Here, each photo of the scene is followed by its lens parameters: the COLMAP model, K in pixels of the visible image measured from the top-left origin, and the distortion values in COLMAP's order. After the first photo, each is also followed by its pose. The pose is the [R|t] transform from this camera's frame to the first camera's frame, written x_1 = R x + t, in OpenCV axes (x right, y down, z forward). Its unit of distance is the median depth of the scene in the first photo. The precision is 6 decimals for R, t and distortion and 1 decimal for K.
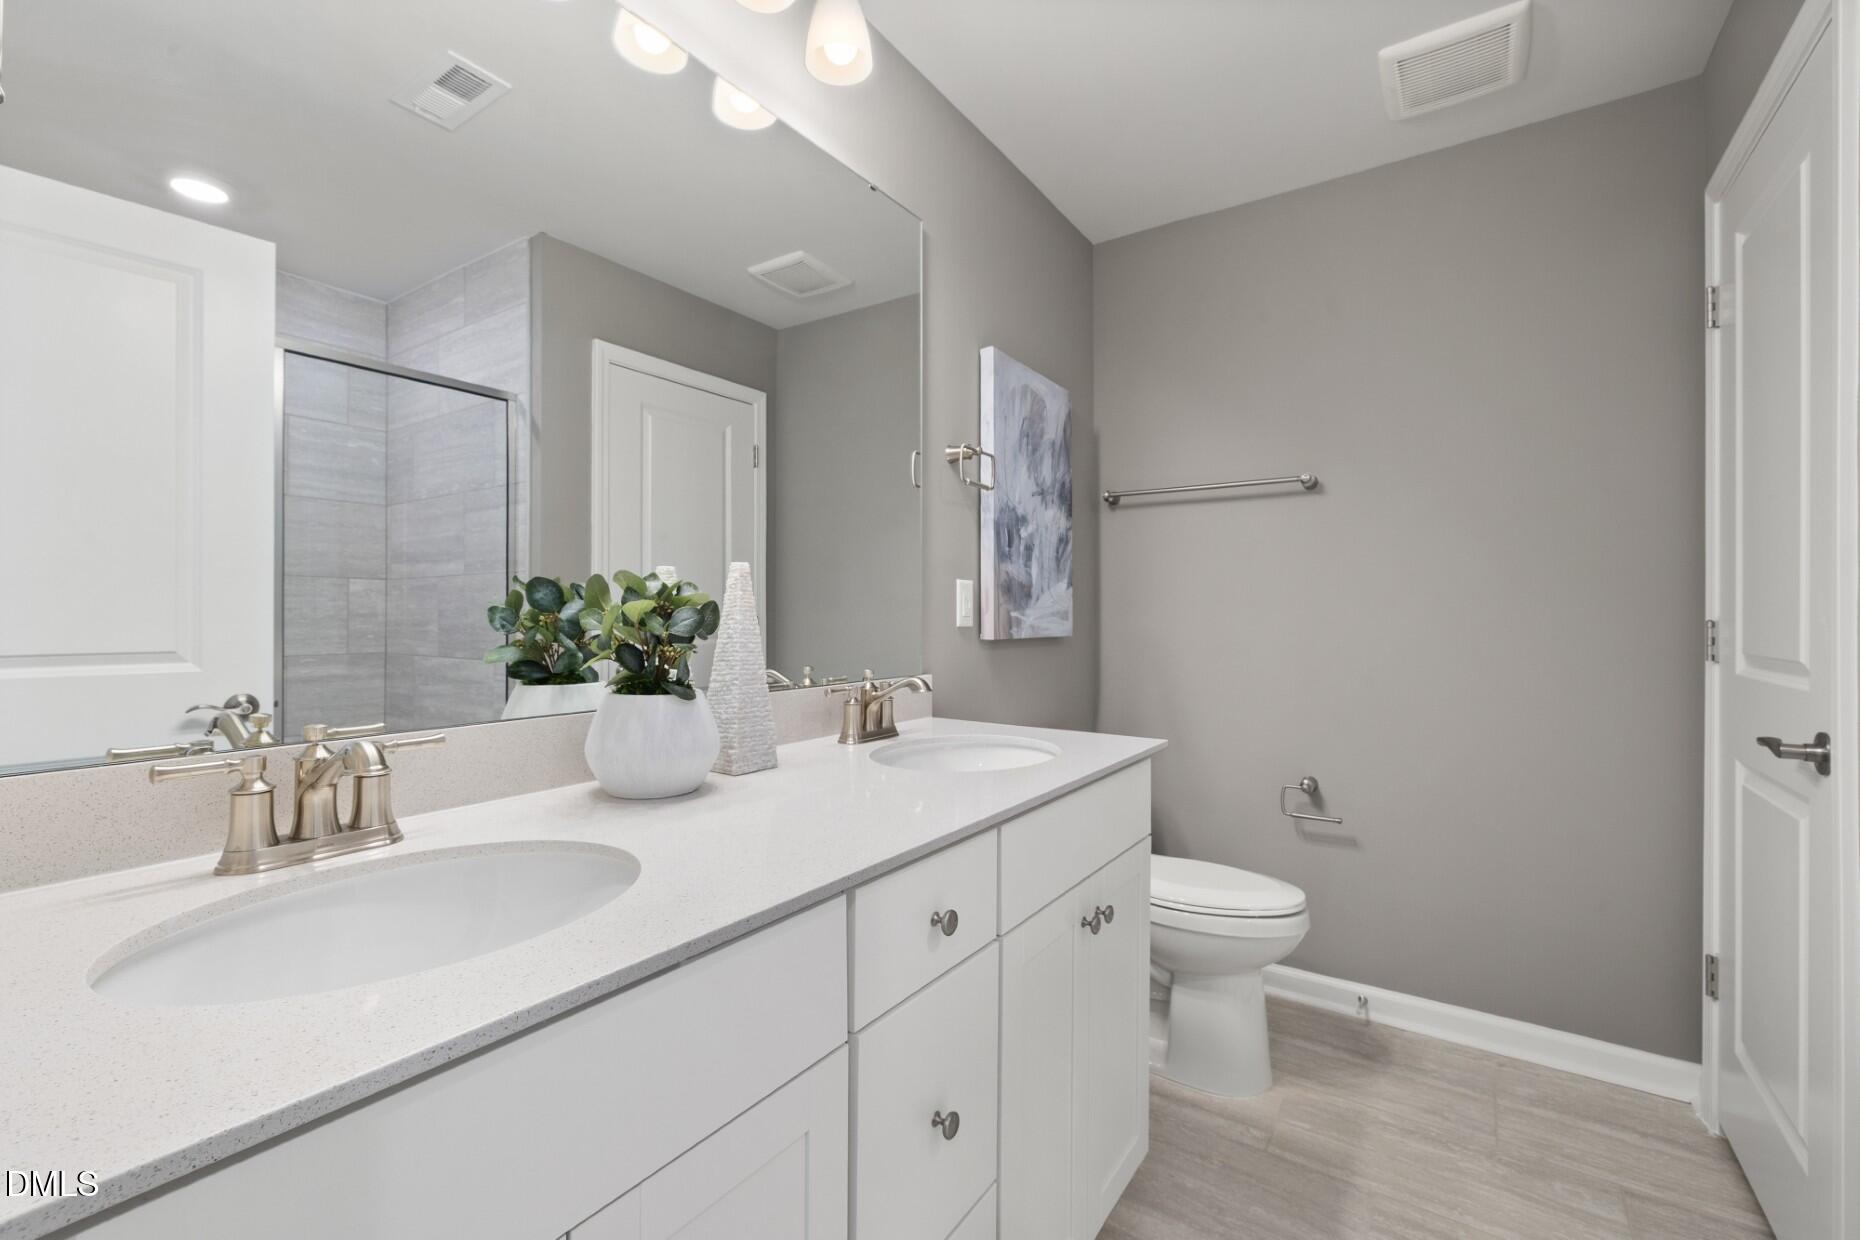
lens RADIAL K [[788.3, 0, 930.0], [0, 788.3, 620.0], [0, 0, 1]] dist [0.000541, 0.000021]
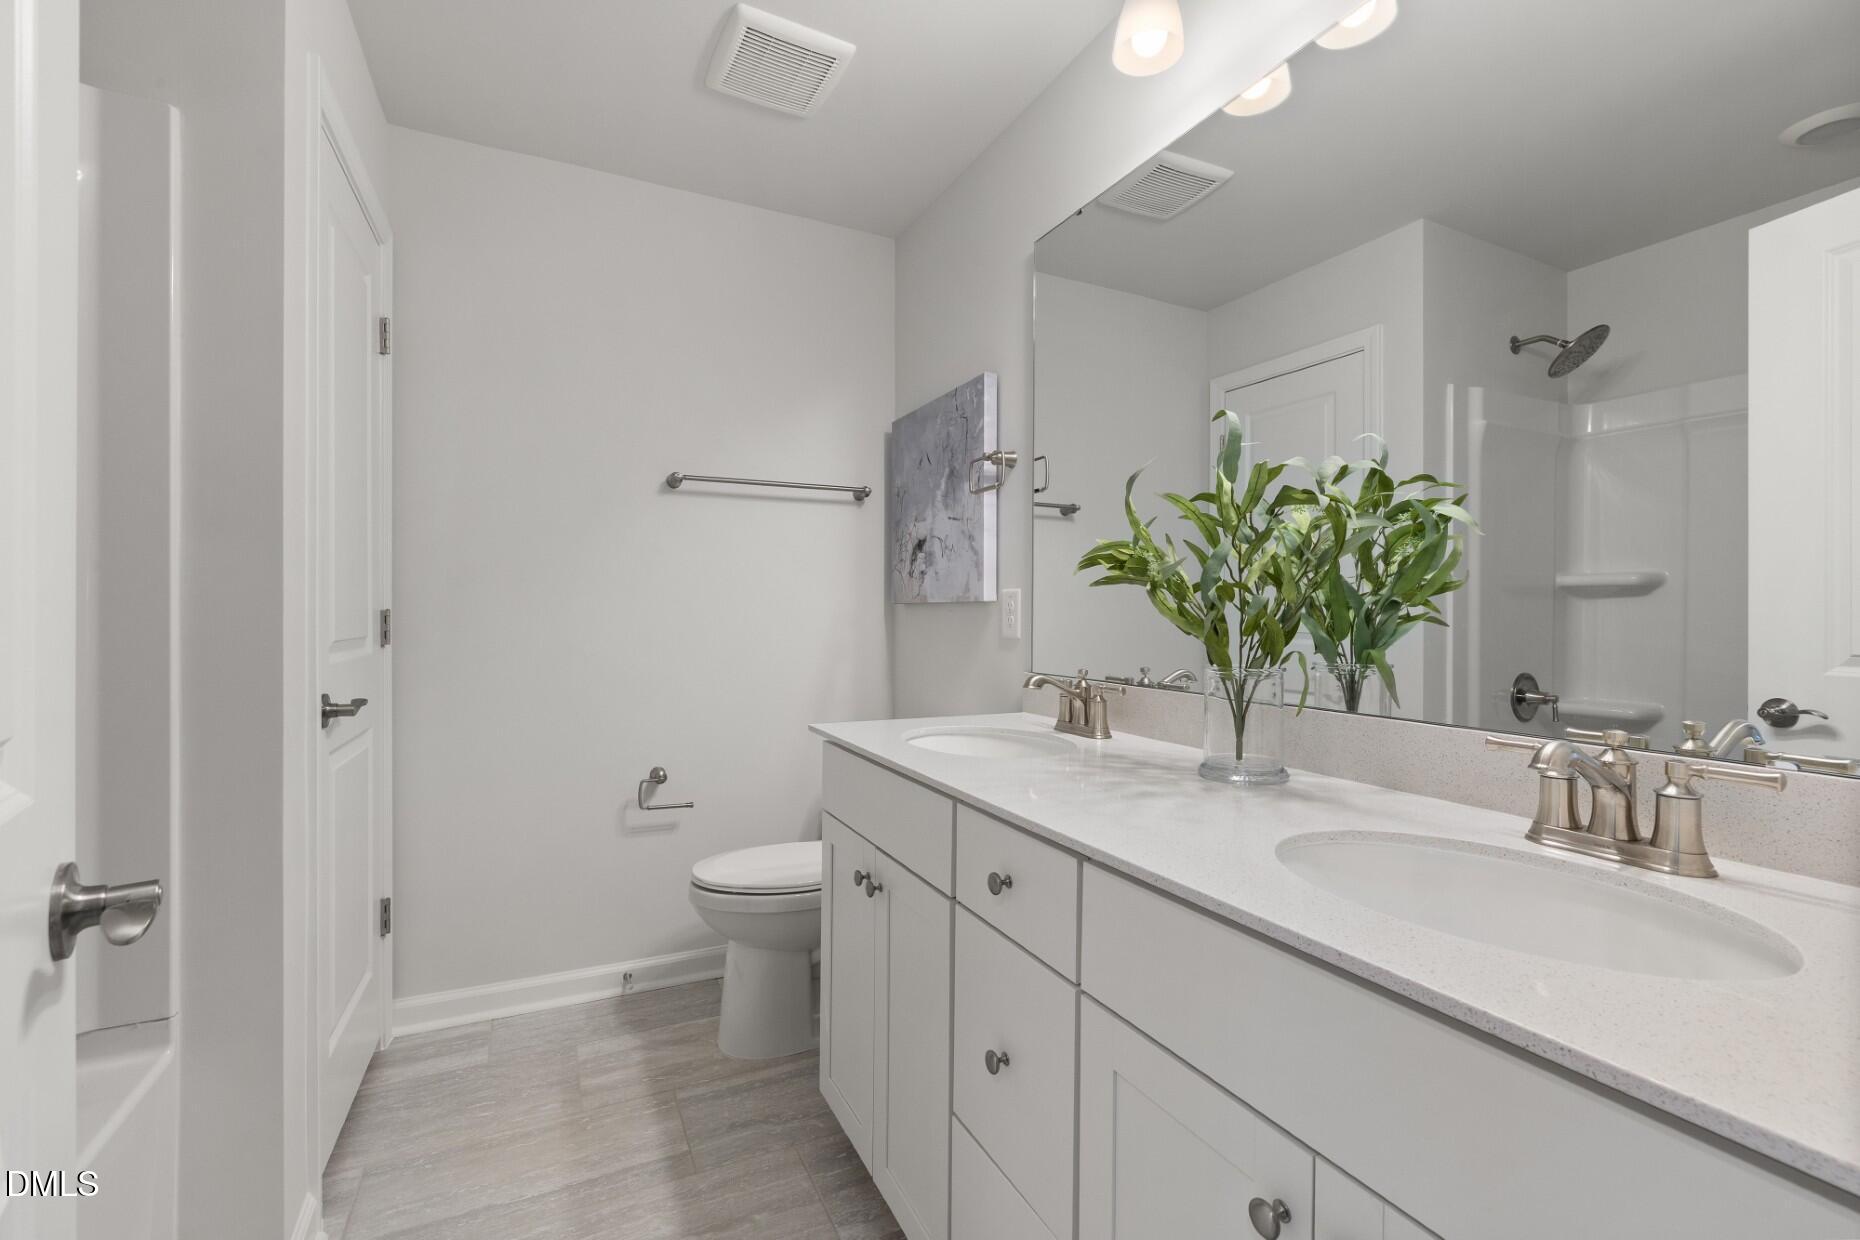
lens RADIAL K [[788.3, 0, 930.0], [0, 788.3, 620.0], [0, 0, 1]] dist [0.000541, 0.000021]
pose [[-0.499989, 0.000018, -0.866032, 0.973562], [-0.008484, 0.999952, 0.004919, -0.001252], [0.865990, 0.009807, -0.499965, 1.370852]]
